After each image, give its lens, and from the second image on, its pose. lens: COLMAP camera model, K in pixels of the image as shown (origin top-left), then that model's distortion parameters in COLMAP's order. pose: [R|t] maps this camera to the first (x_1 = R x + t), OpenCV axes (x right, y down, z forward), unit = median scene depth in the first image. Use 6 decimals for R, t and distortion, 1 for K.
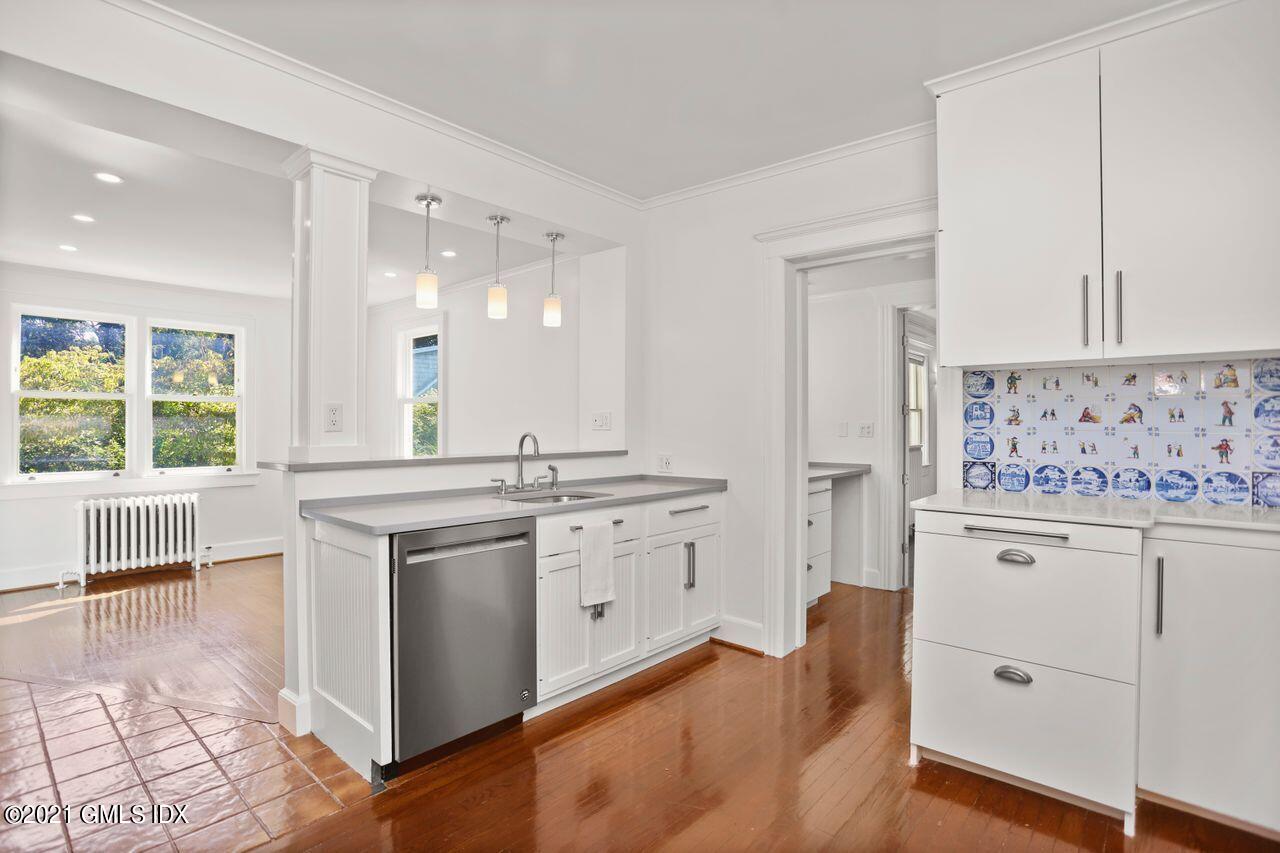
lens RADIAL K [[620.6, 0, 636.1], [0, 620.6, 423.9], [0, 0, 1]] dist [-0.025357, 0.001031]
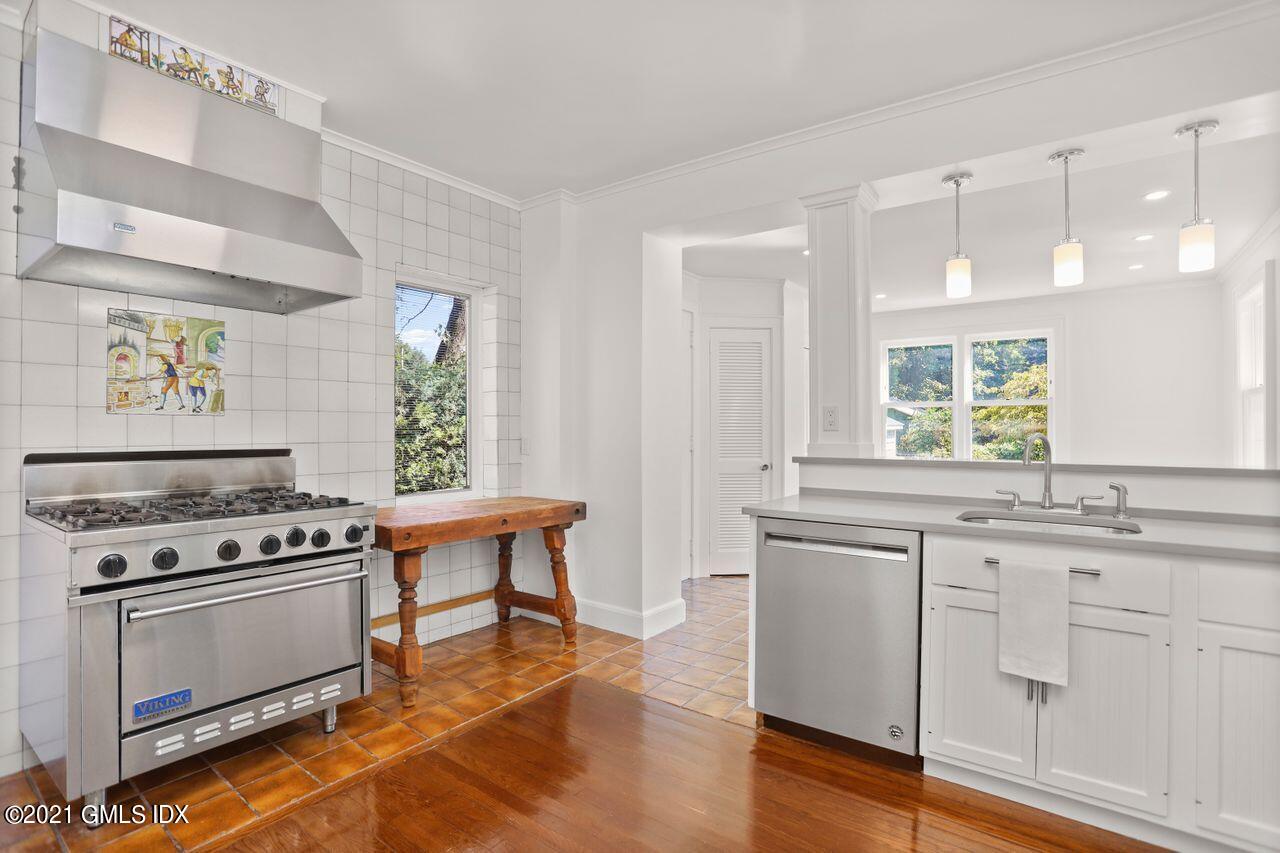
lens RADIAL K [[620.6, 0, 636.1], [0, 620.6, 423.9], [0, 0, 1]] dist [-0.025357, 0.001031]
pose [[0.103229, -0.009933, -0.994608, 0.515417], [0.002327, 0.999950, -0.009745, 0.008250], [0.994655, -0.001308, 0.103247, 0.433860]]
